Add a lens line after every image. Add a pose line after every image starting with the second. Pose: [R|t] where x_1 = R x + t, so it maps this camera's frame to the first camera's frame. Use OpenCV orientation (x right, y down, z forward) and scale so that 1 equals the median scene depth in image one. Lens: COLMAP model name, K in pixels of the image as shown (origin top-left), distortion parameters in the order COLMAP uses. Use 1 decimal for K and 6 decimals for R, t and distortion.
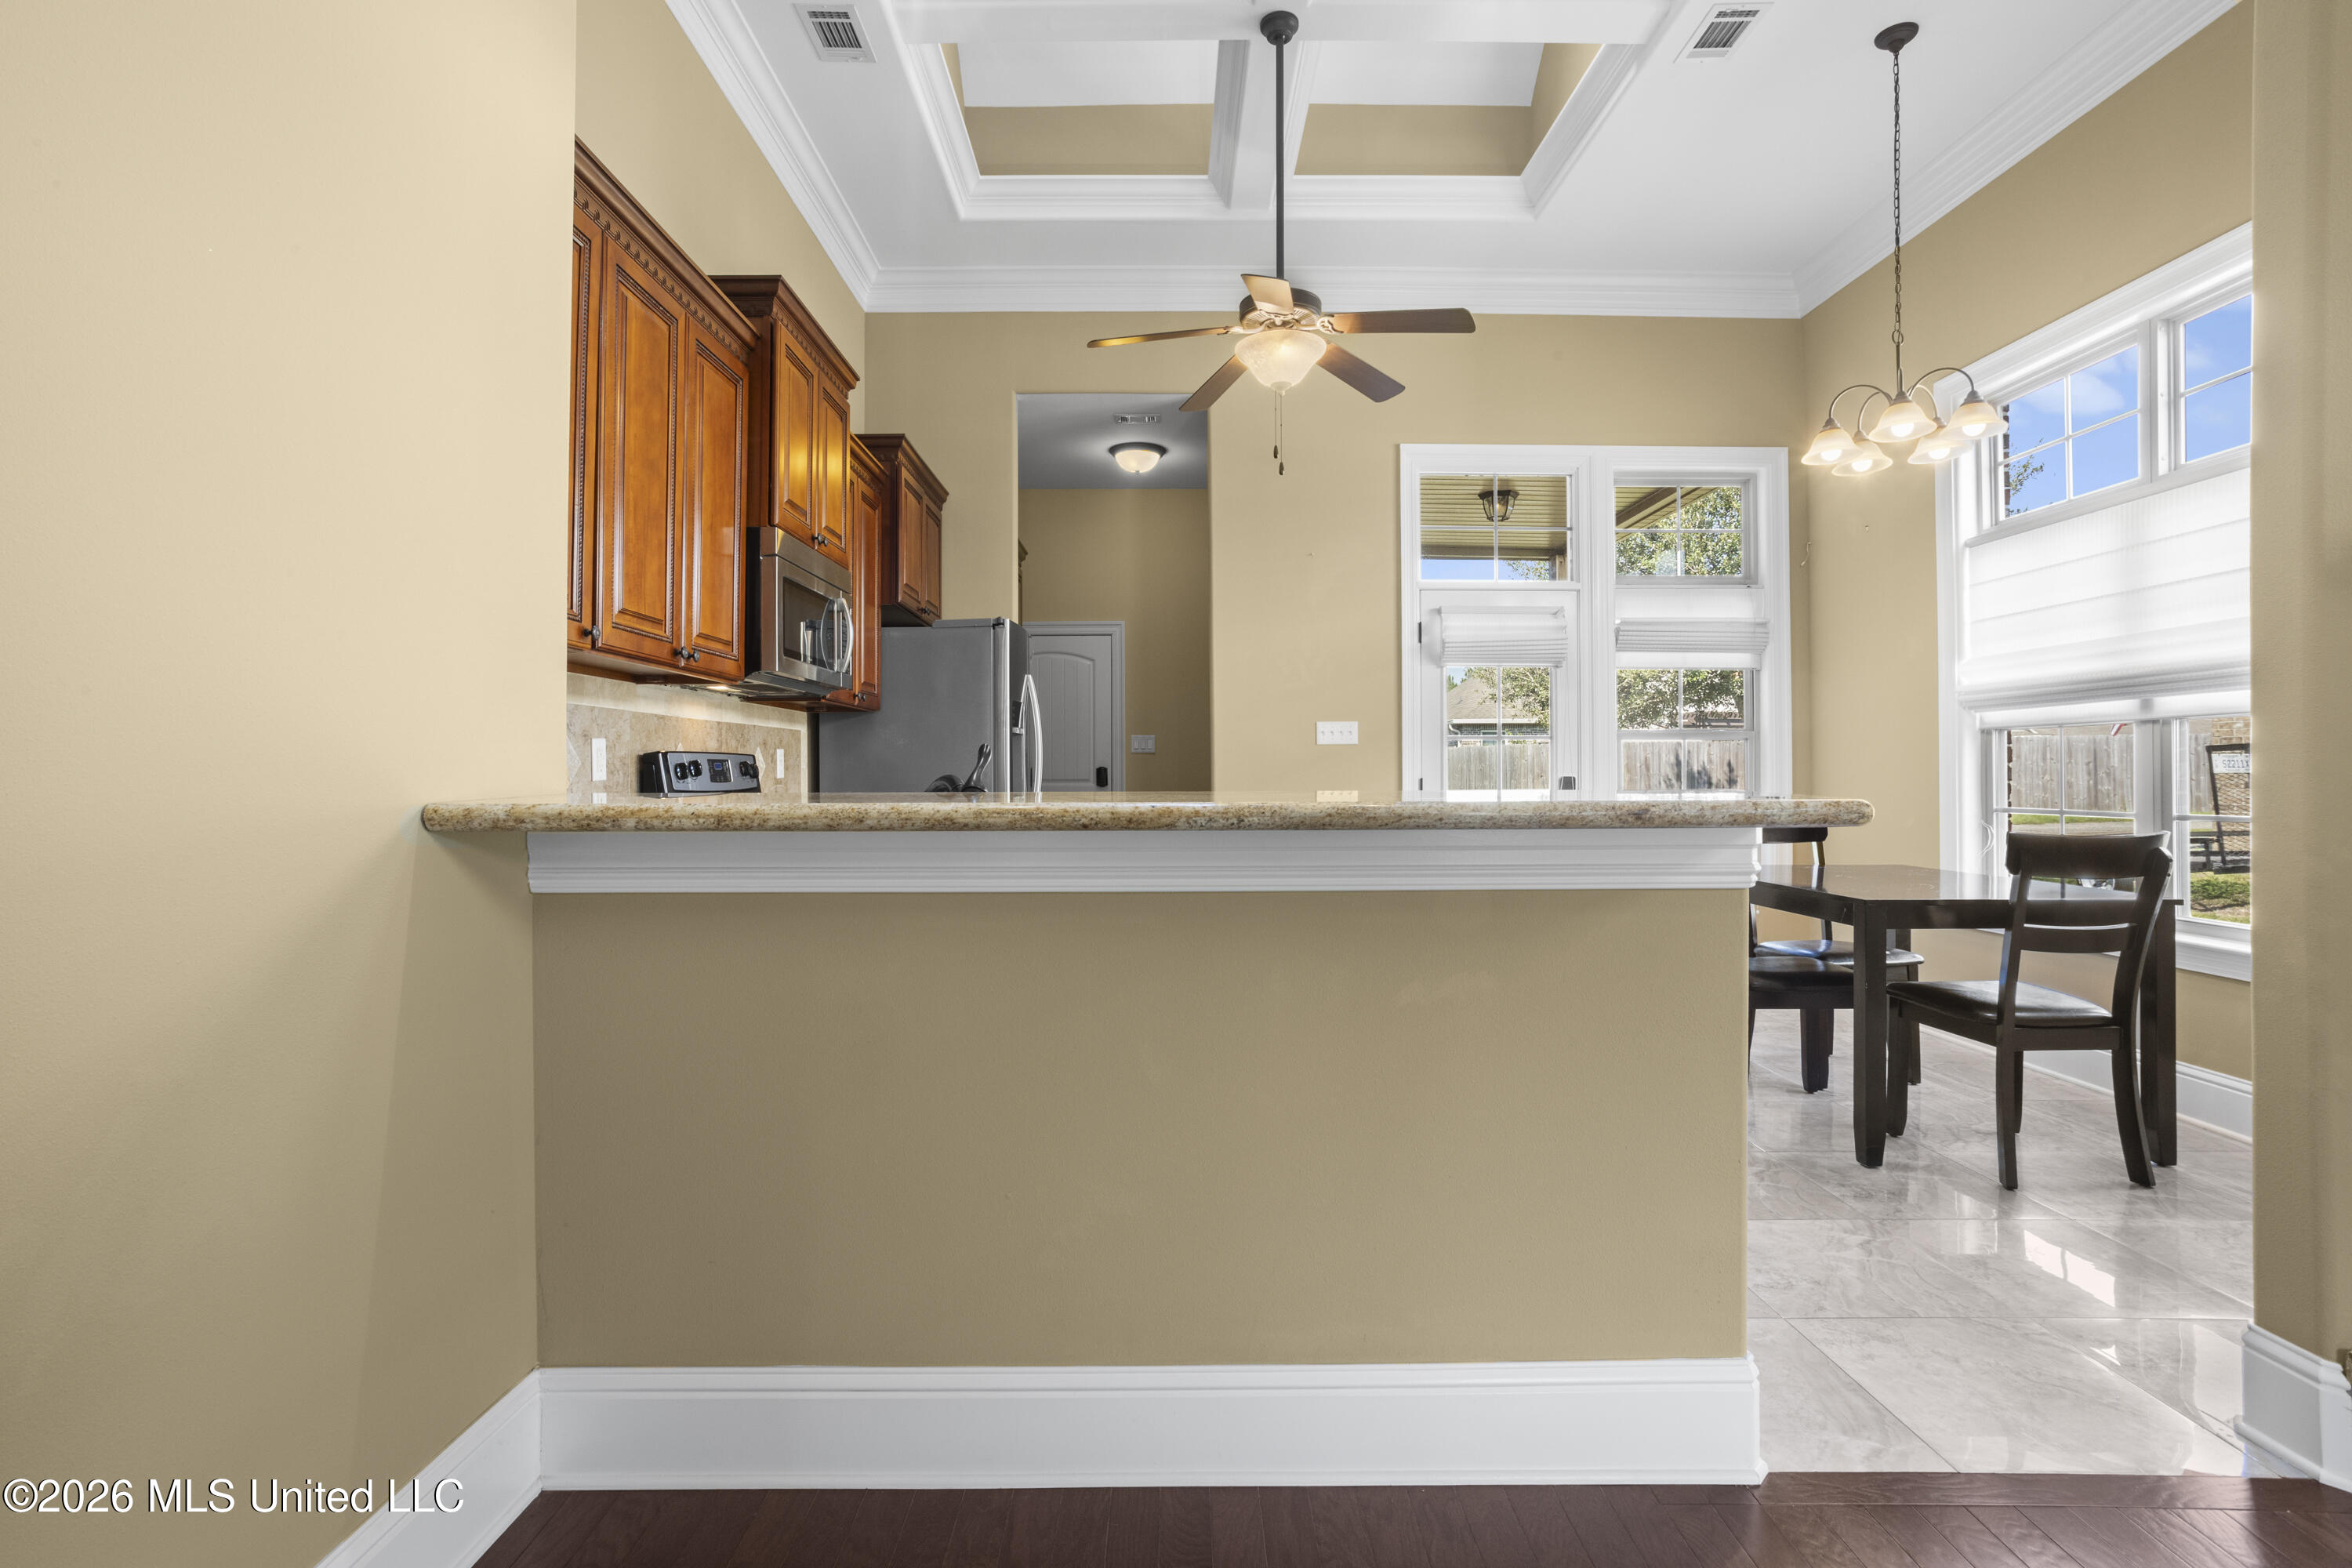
lens RADIAL K [[1122.6, 0, 1170.6], [0, 1122.6, 770.8], [0, 0, 1]] dist [-0.043324, 0.025196]
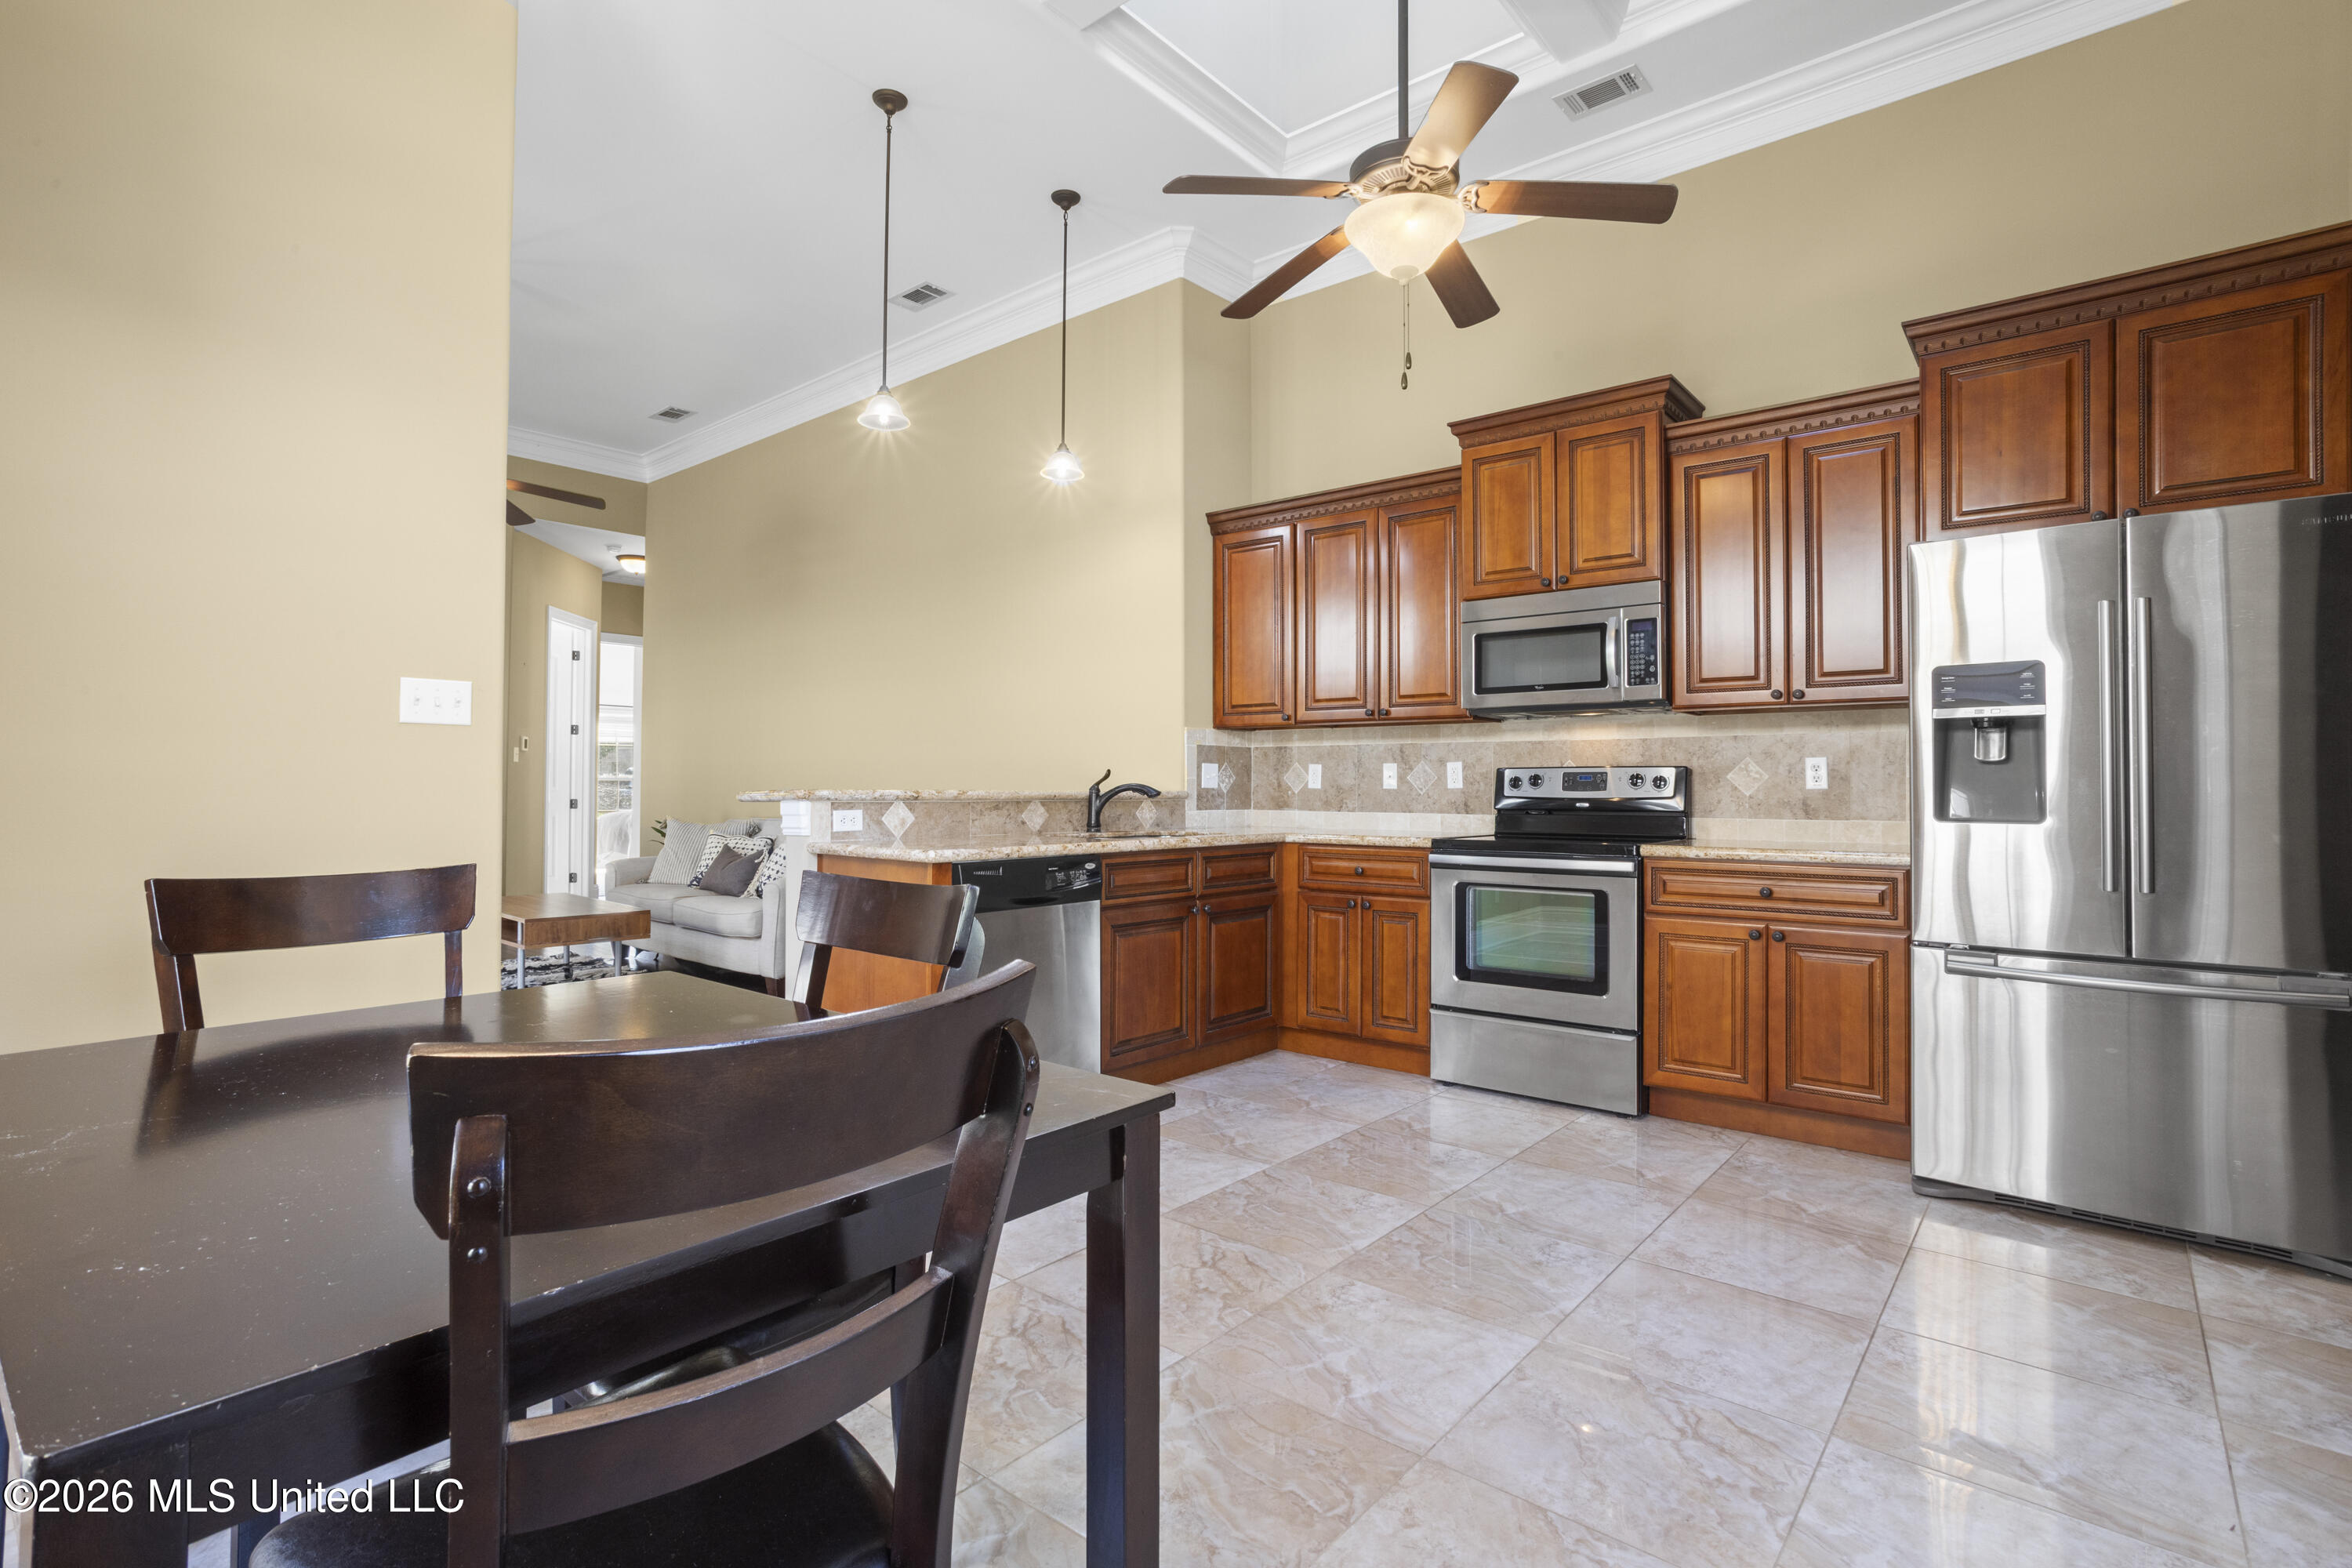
lens RADIAL K [[1122.6, 0, 1171.9], [0, 1122.6, 769.5], [0, 0, 1]] dist [-0.043324, 0.025196]
pose [[-0.648765, -0.013444, -0.760870, 0.614042], [-0.001536, 0.999865, -0.016357, 0.005352], [0.760987, -0.009443, -0.648698, 1.084529]]
